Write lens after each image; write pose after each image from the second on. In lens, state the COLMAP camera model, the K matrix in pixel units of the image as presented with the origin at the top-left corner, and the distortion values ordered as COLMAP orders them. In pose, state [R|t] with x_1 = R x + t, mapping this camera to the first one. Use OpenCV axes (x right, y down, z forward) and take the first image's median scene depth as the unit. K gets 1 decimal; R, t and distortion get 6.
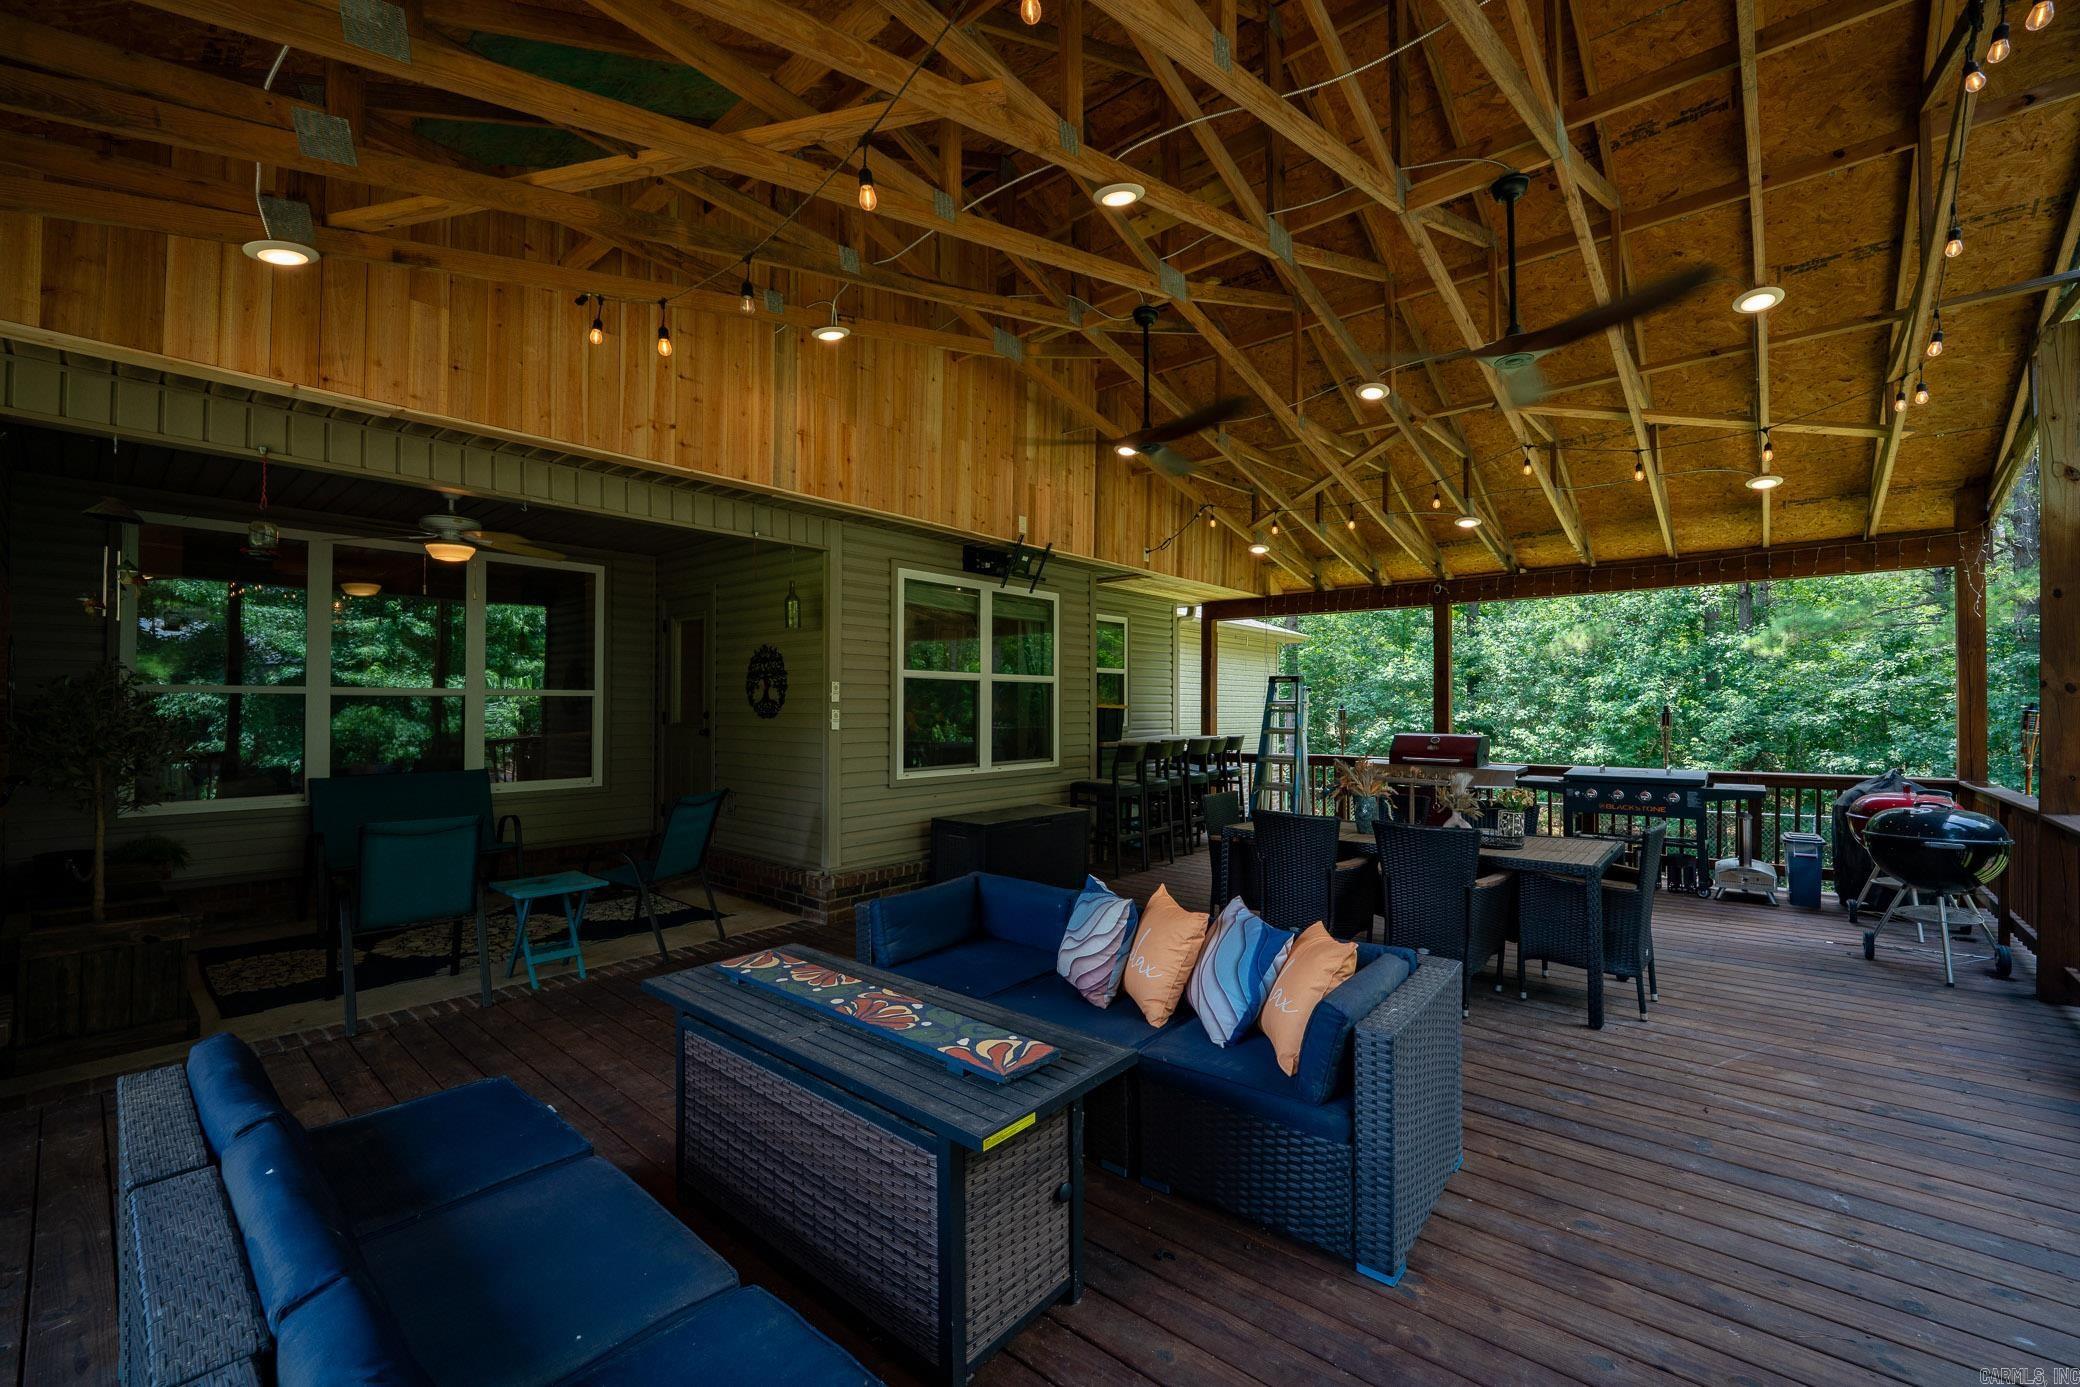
lens RADIAL K [[833.8, 0, 1023.3], [0, 833.8, 708.2], [0, 0, 1]] dist [-0.001578, -0.000279]
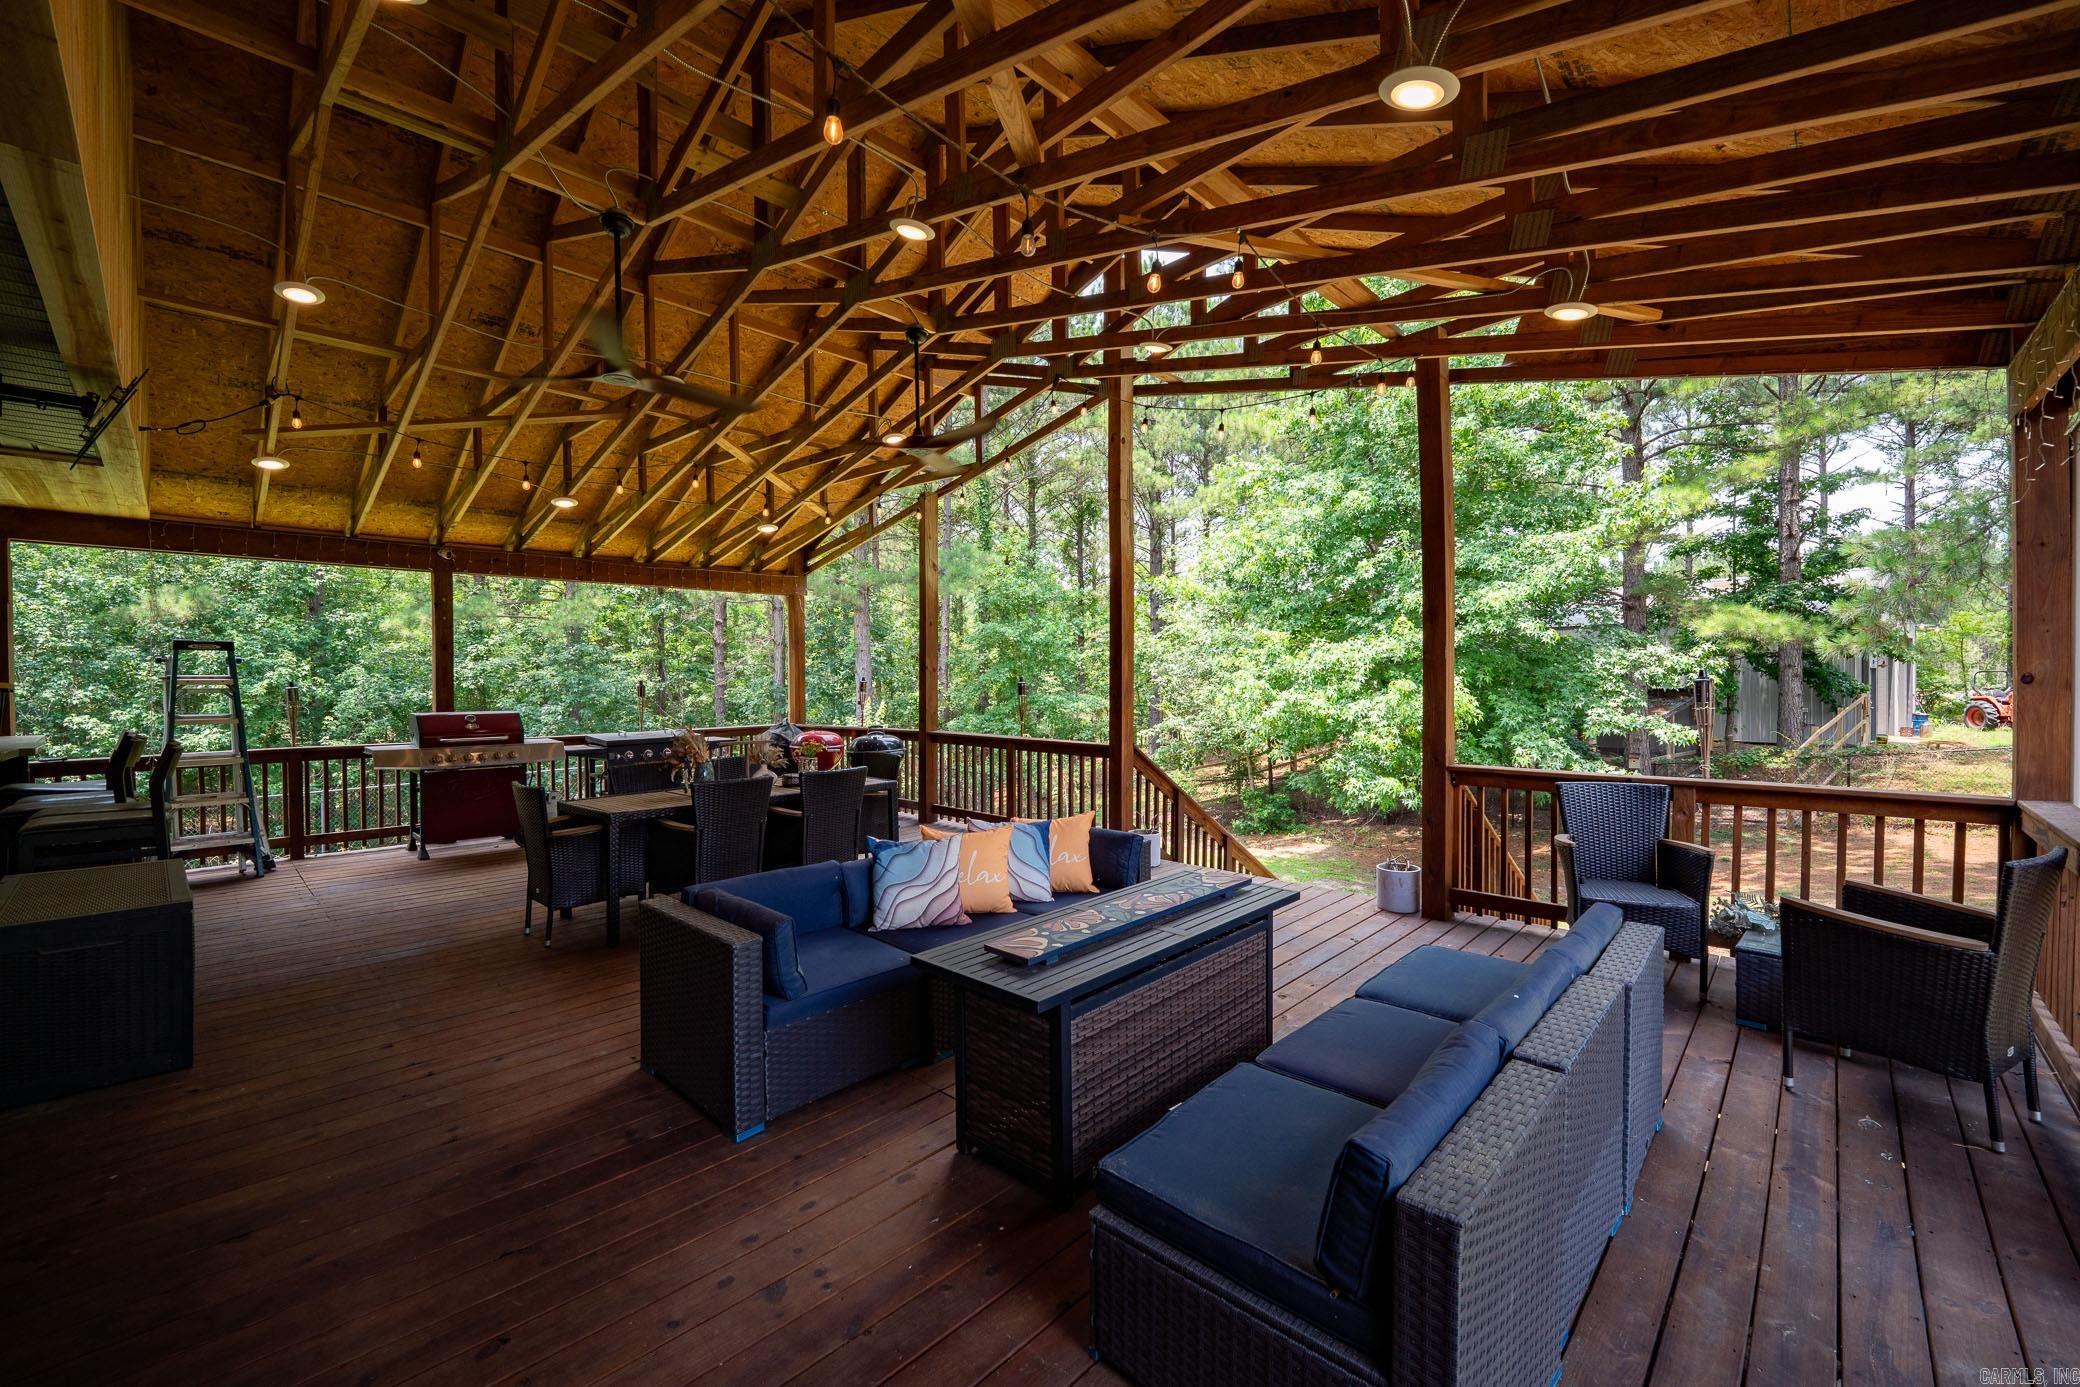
lens RADIAL K [[833.8, 0, 1025.5], [0, 833.8, 686.8], [0, 0, 1]] dist [-0.001578, -0.000279]
pose [[0.050353, -0.008905, 0.998692, -0.388405], [0.009688, 0.999918, 0.008427, 0.000955], [-0.998684, 0.009251, 0.050435, 0.292200]]
